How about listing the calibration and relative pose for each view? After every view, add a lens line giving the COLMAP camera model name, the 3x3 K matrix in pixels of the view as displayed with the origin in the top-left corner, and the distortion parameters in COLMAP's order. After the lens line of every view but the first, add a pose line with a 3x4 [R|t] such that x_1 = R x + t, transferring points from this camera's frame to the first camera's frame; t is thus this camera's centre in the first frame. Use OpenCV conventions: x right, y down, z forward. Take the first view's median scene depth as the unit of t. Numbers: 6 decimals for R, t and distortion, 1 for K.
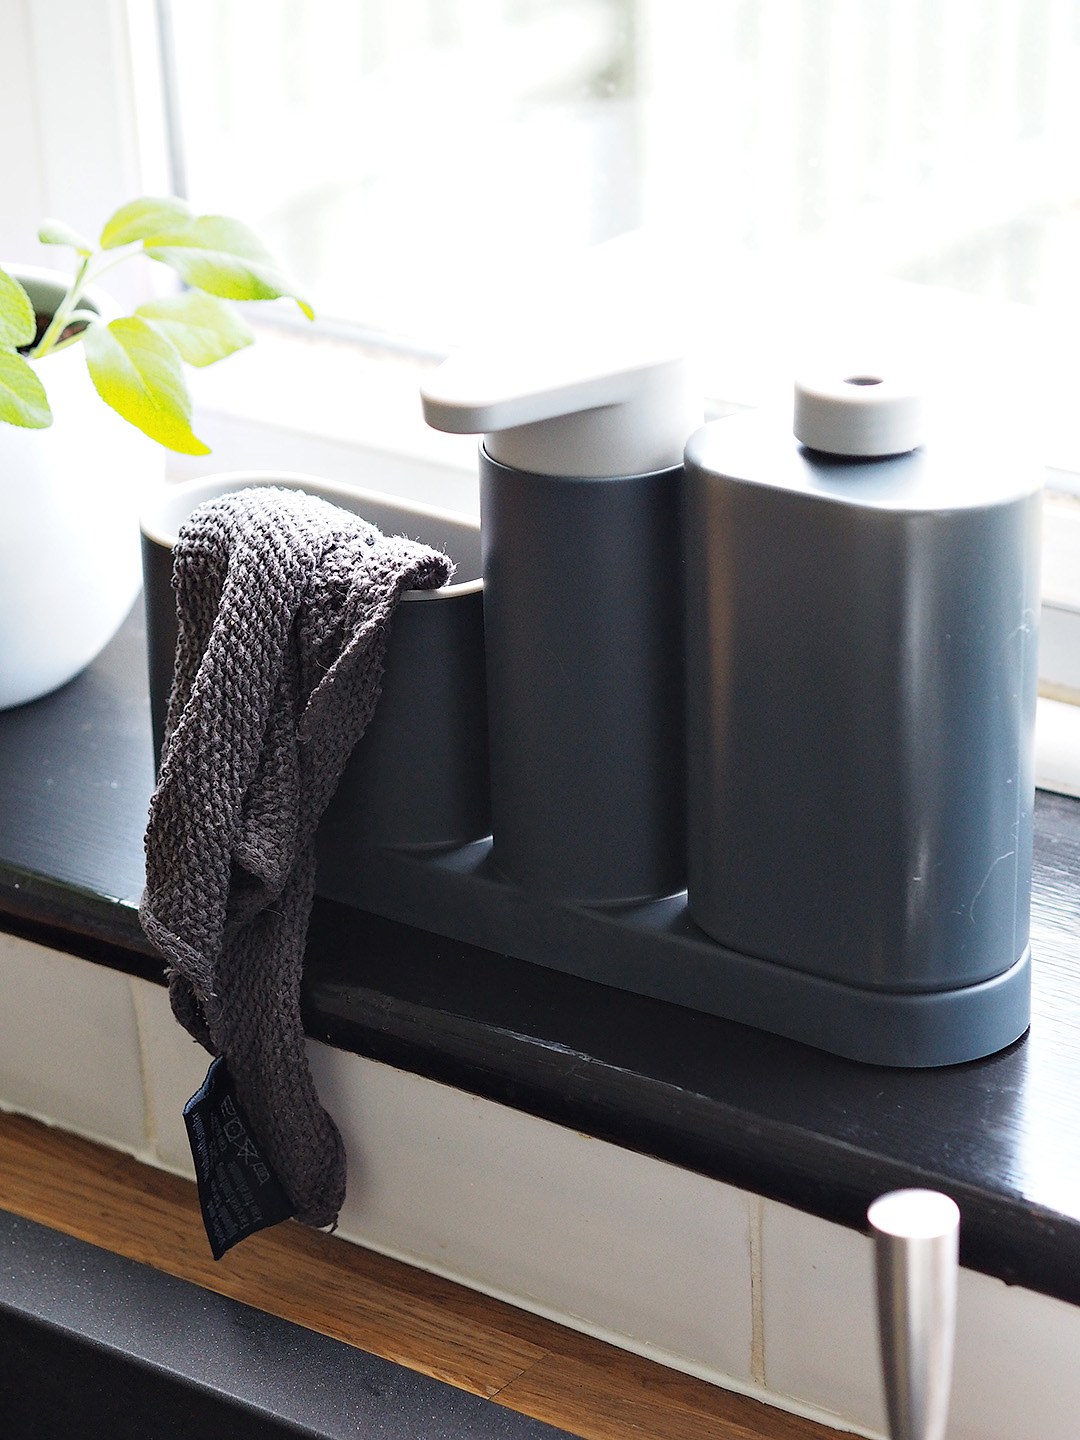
lens RADIAL K [[3931.8, 0, 550.8], [0, 3931.8, 704.3], [0, 0, 1]] dist [0.164362, 0.000000]
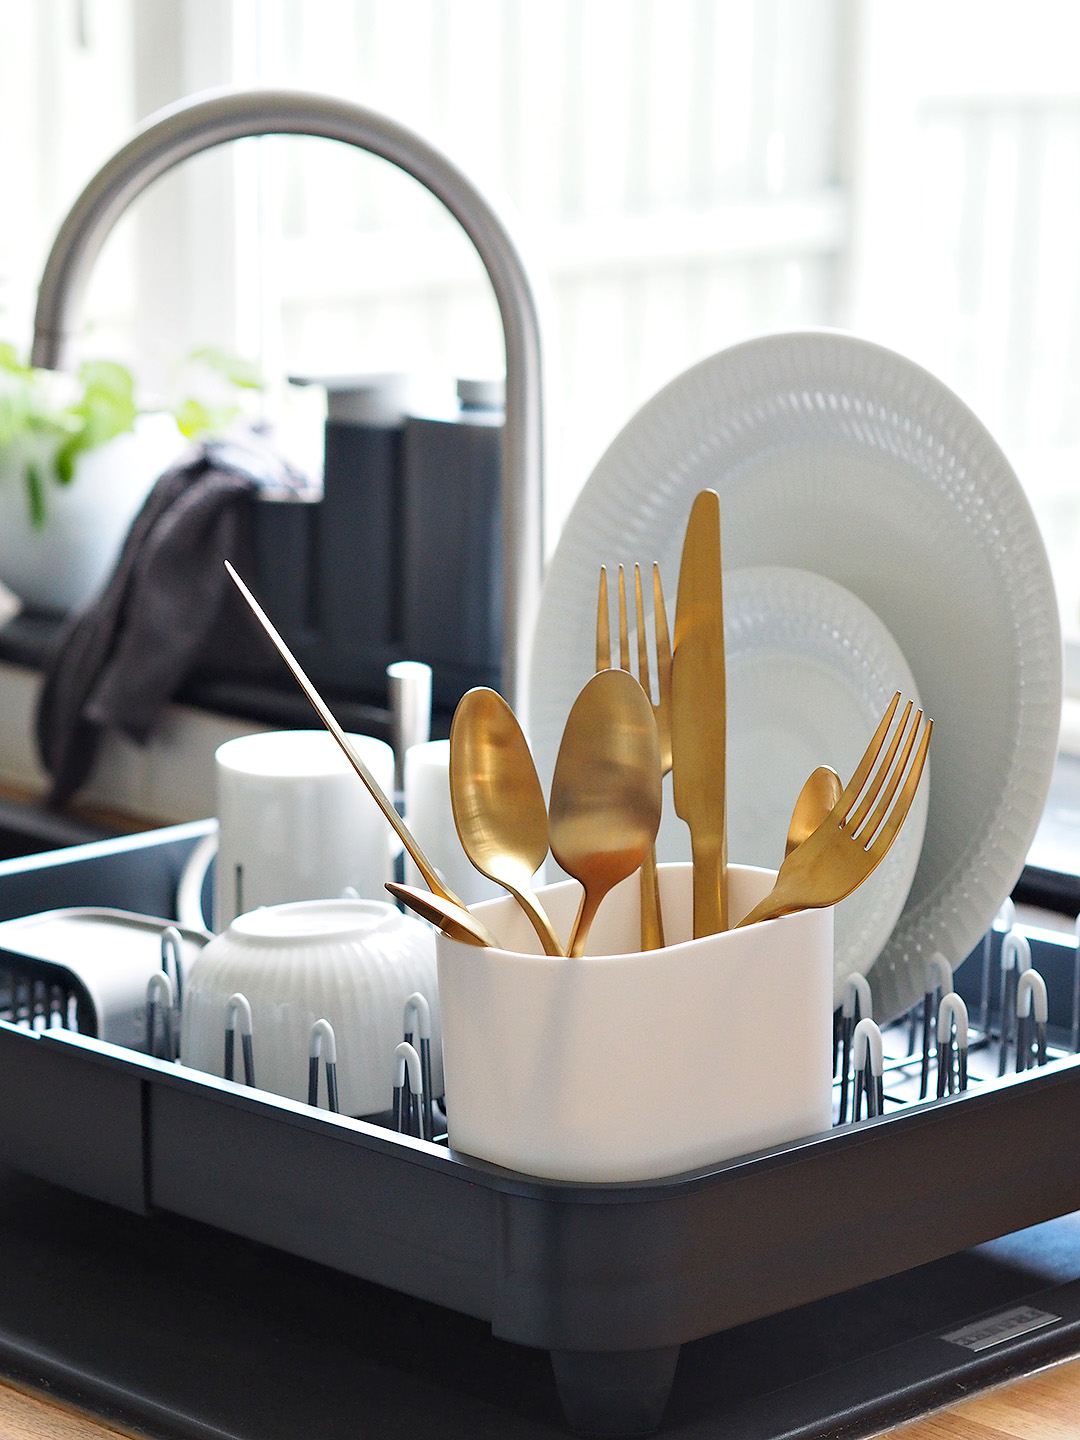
lens RADIAL K [[3931.8, 0, 540.9], [0, 3931.8, 724.8], [0, 0, 1]] dist [0.164362, 0.000000]
pose [[0.987204, 0.084682, -0.135117, 0.371587], [-0.113741, 0.967821, -0.224465, 0.516866], [0.111761, 0.236961, 0.965069, -0.889714]]
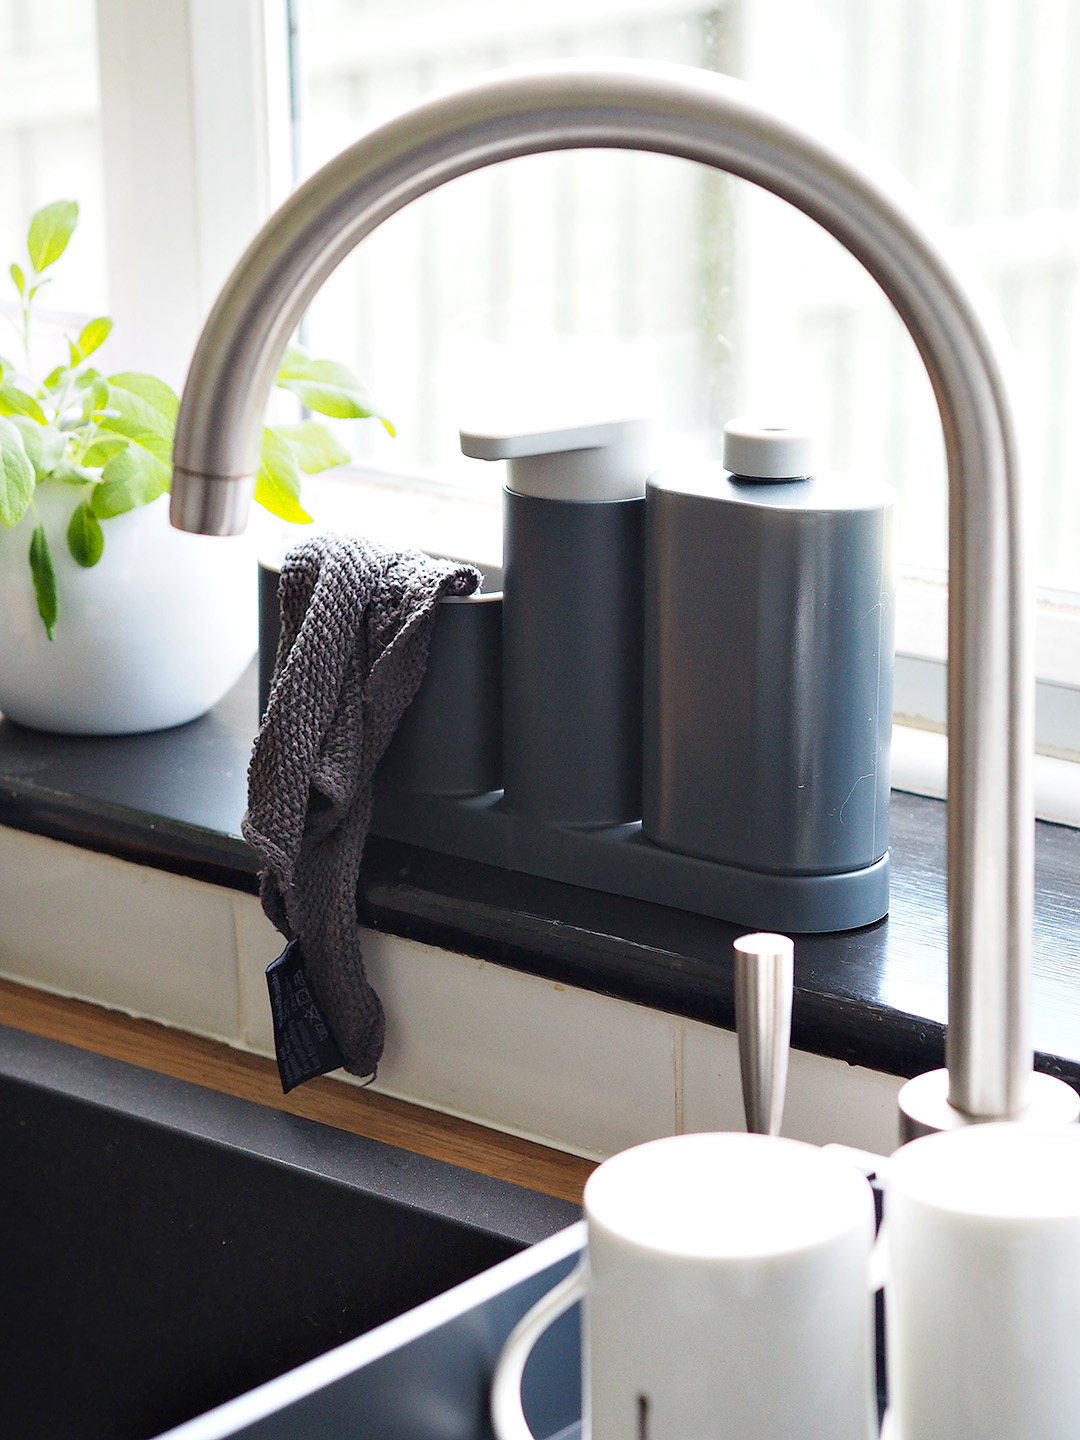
lens RADIAL K [[3931.8, 0, 532.9], [0, 3931.8, 724.8], [0, 0, 1]] dist [0.164362, 0.000000]
pose [[0.998290, 0.036792, -0.045416, 0.056463], [-0.043114, 0.988171, -0.147168, 0.214119], [0.039464, 0.148875, 0.988068, -0.342884]]
